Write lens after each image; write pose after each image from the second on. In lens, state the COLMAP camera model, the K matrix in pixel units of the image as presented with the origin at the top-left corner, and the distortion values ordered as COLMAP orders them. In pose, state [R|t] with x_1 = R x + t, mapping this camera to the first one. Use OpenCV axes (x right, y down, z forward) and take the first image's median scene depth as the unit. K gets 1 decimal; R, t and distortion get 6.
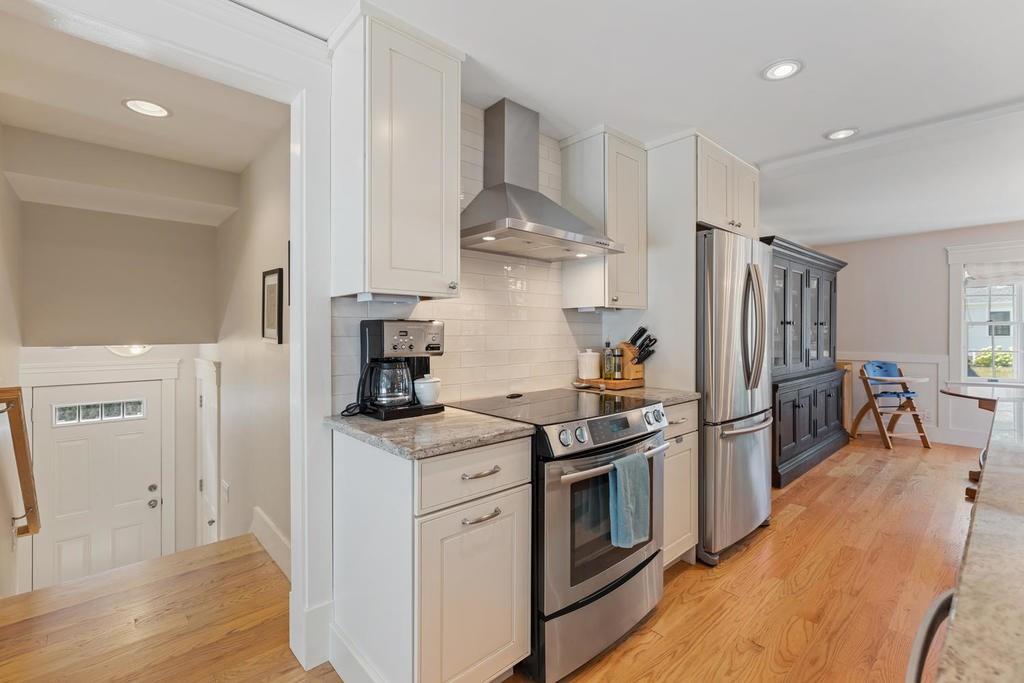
lens RADIAL K [[448.2, 0, 516.4], [0, 448.2, 332.6], [0, 0, 1]] dist [-0.000861, -0.000128]
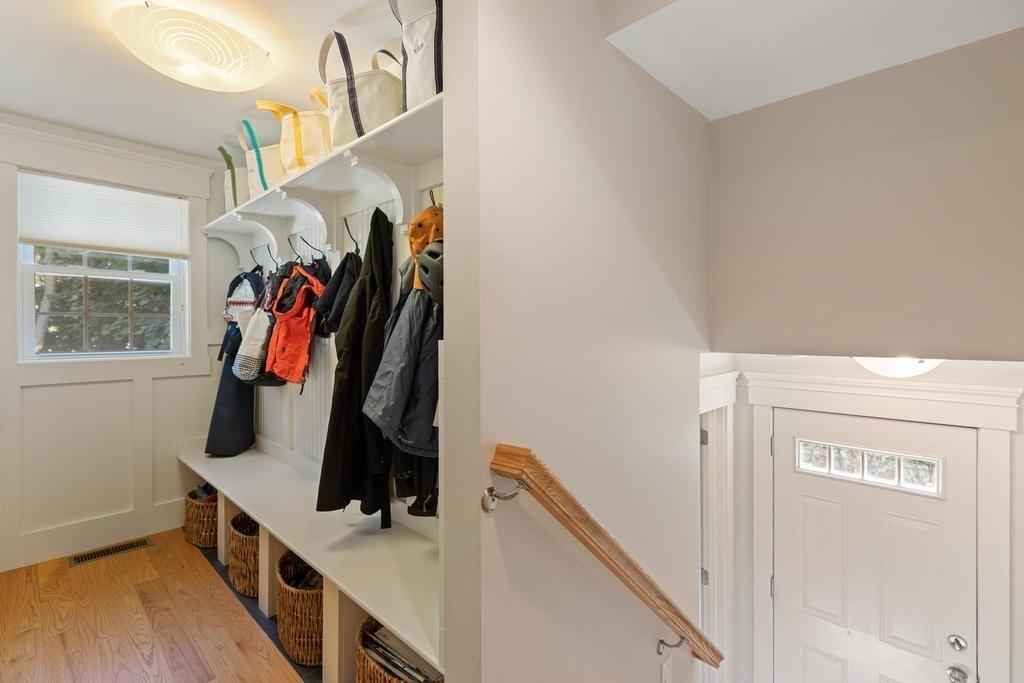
lens RADIAL K [[448.2, 0, 510.6], [0, 448.2, 330.4], [0, 0, 1]] dist [-0.000861, -0.000128]
pose [[0.062422, -0.006896, -0.998026, -0.405502], [-0.003366, 0.999969, -0.007120, 0.004605], [0.998044, 0.003803, 0.062397, 0.556440]]
